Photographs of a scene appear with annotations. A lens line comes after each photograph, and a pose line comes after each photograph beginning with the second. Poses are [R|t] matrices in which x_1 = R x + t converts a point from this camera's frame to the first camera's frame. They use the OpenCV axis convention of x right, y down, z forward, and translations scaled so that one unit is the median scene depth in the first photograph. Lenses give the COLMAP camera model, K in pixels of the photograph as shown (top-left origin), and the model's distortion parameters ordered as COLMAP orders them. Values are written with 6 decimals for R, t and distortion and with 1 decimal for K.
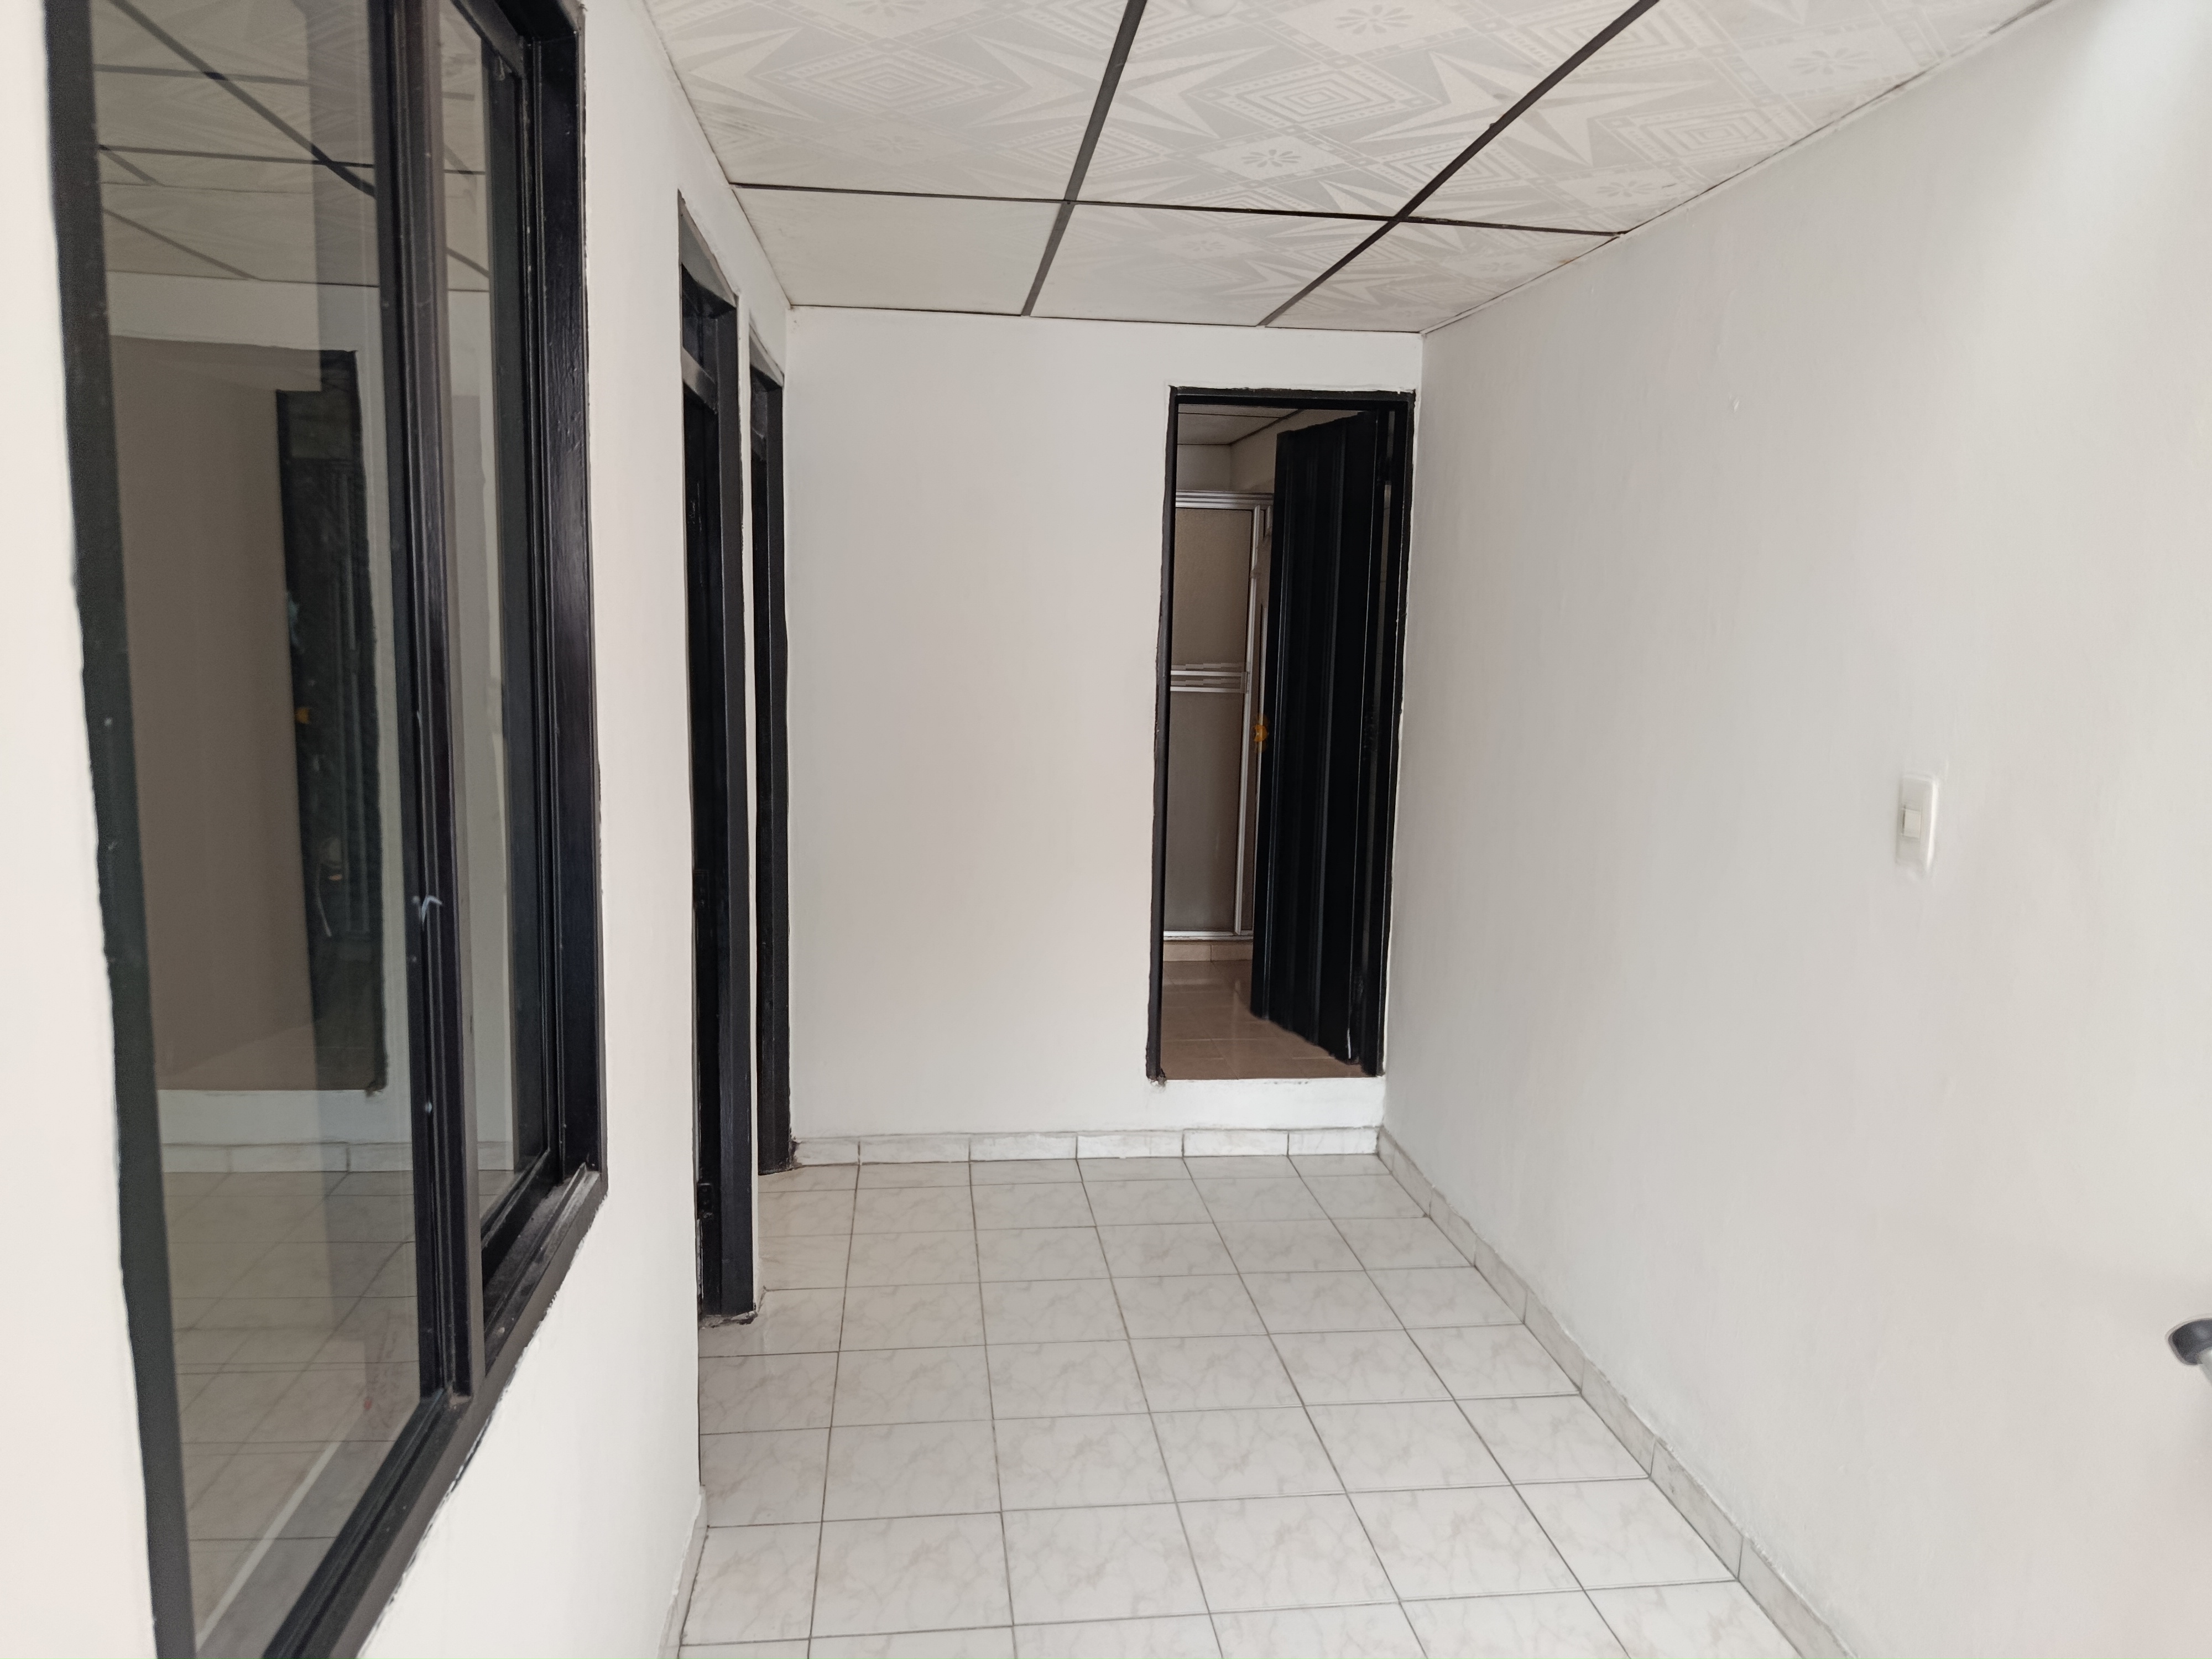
lens RADIAL K [[1556.8, 0, 1112.2], [0, 1556.8, 815.3], [0, 0, 1]] dist [-0.011520, -0.001260]
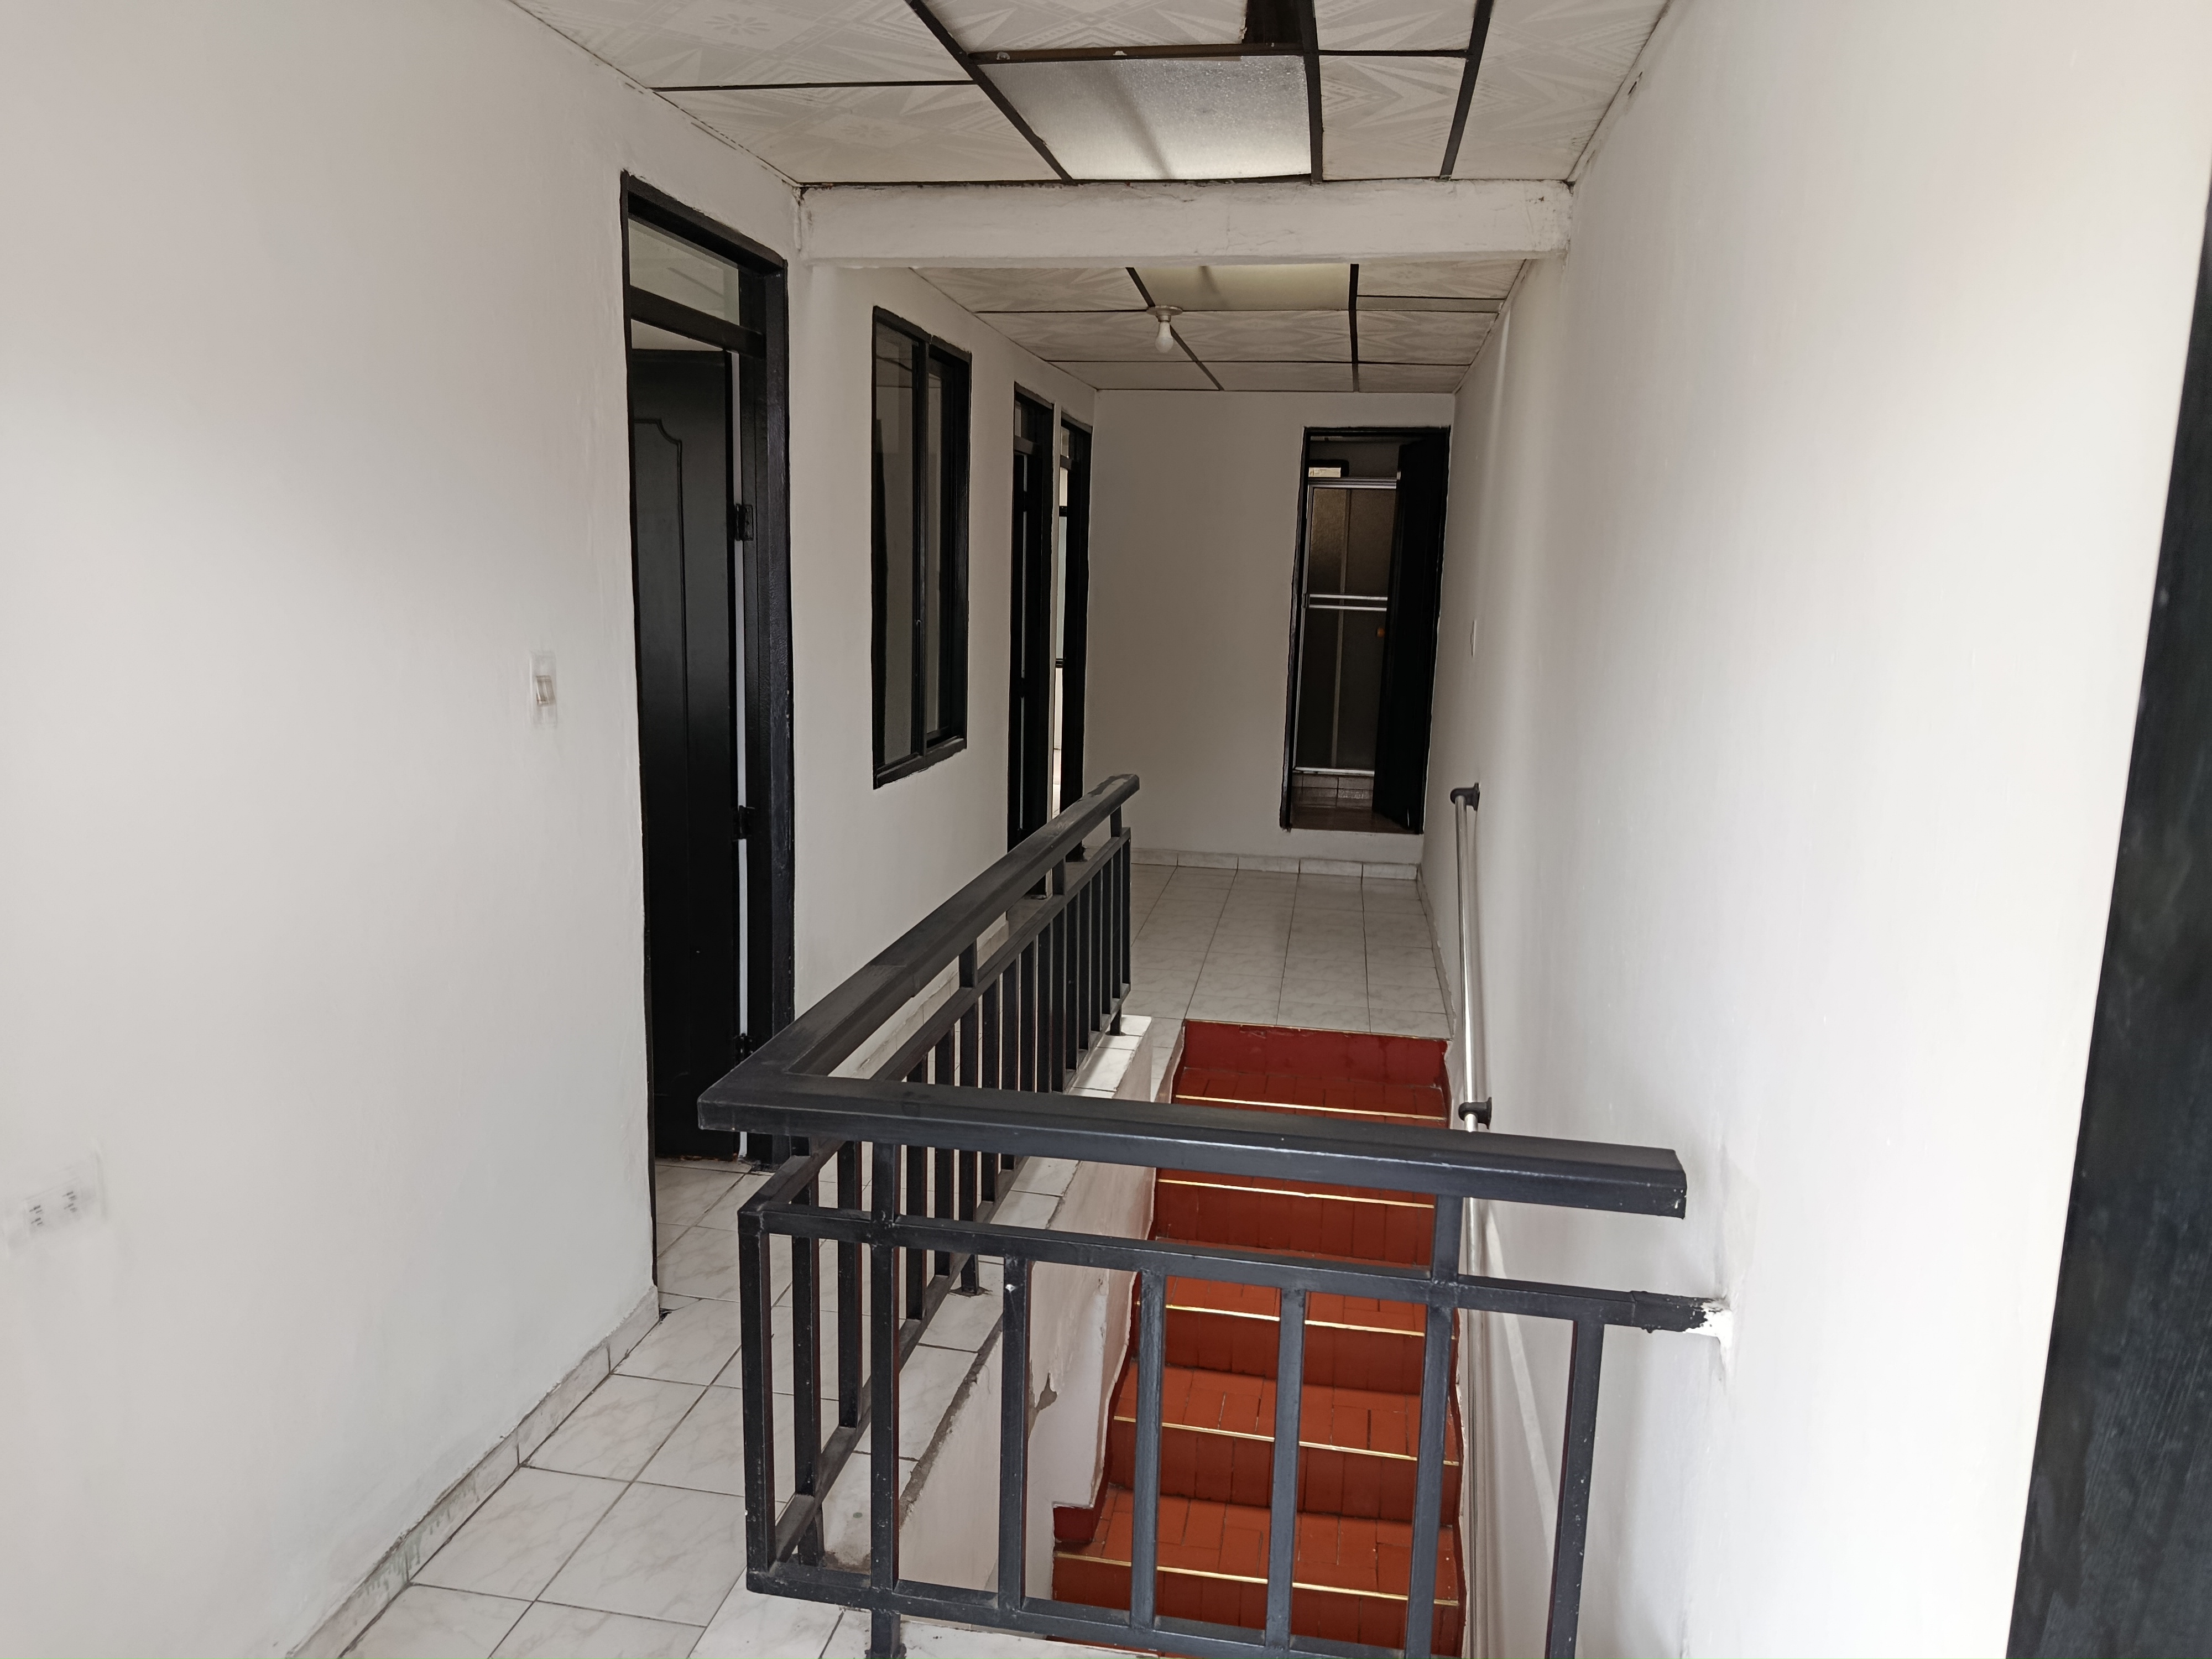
lens RADIAL K [[1556.8, 0, 1104.9], [0, 1556.8, 837.0], [0, 0, 1]] dist [-0.011520, -0.001260]
pose [[0.963600, 0.048697, -0.262875, 0.292081], [-0.037978, 0.998233, 0.045707, 0.108296], [0.264637, -0.034060, 0.963746, -0.729501]]
